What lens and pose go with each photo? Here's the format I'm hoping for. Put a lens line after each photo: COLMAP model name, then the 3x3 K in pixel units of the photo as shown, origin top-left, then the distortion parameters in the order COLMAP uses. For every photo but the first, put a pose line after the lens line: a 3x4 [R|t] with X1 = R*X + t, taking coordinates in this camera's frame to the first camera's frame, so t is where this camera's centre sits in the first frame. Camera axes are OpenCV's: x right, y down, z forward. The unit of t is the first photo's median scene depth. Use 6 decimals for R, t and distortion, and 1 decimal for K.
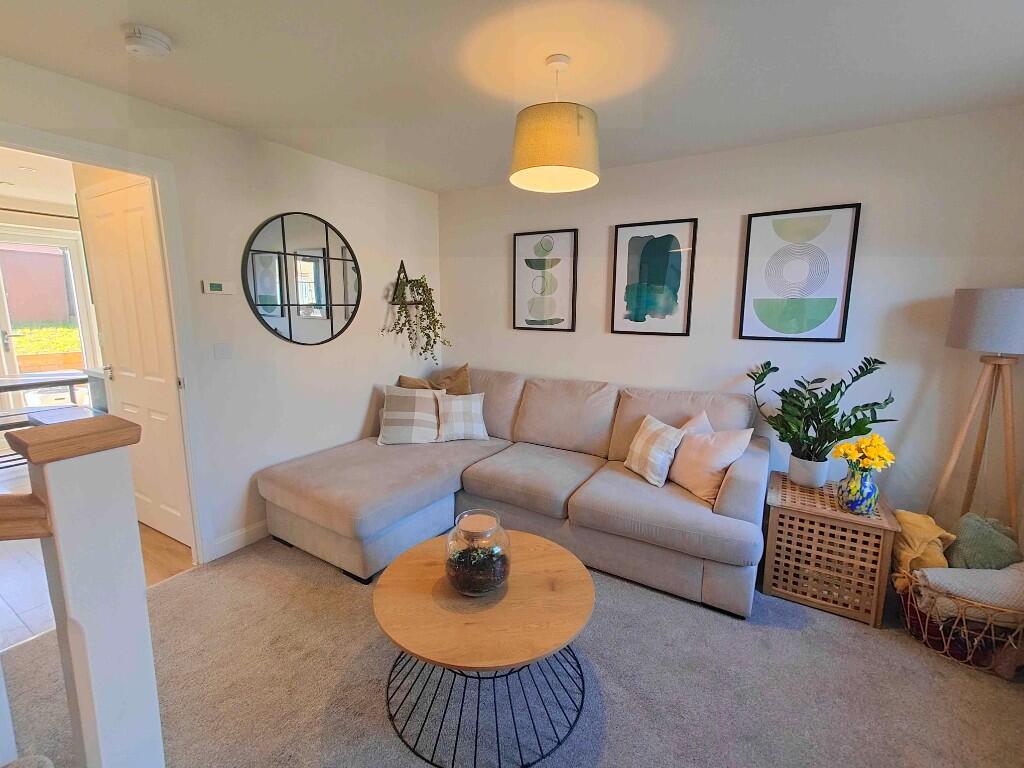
lens RADIAL K [[452.9, 0, 510.9], [0, 452.9, 378.9], [0, 0, 1]] dist [0.012471, -0.000983]
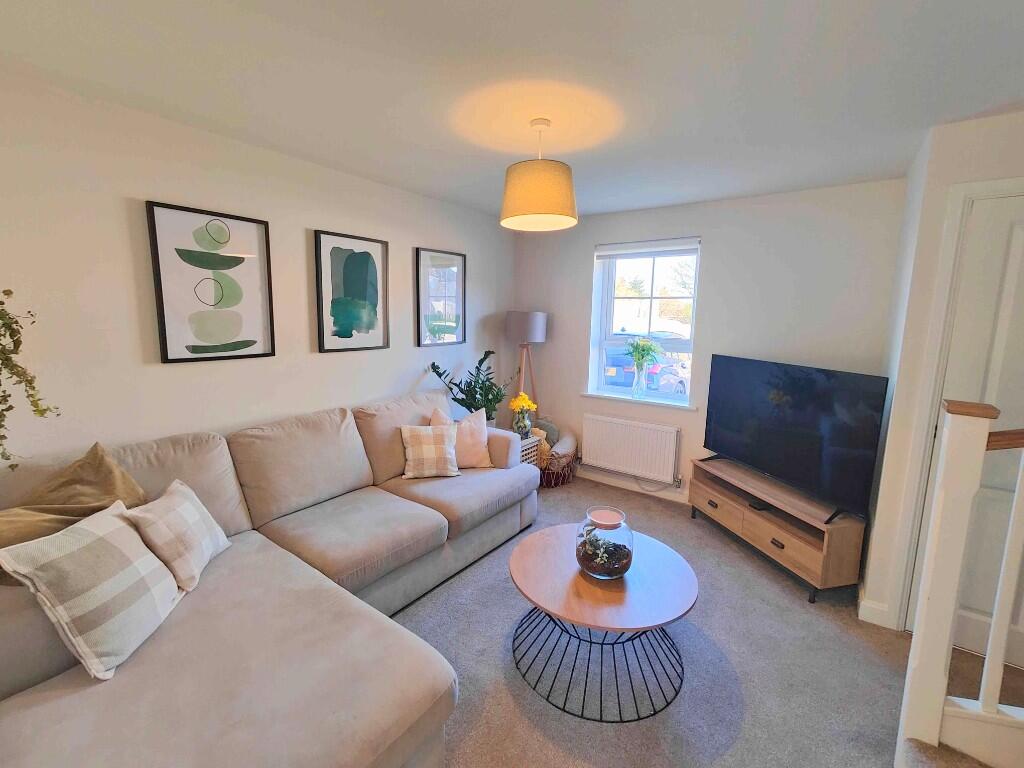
lens RADIAL K [[452.9, 0, 510.9], [0, 452.9, 378.9], [0, 0, 1]] dist [0.012471, -0.000983]
pose [[0.087807, -0.155295, 0.983958, -0.633148], [0.143959, 0.979382, 0.141726, -0.126298], [-0.985680, 0.129205, 0.108352, 0.566211]]
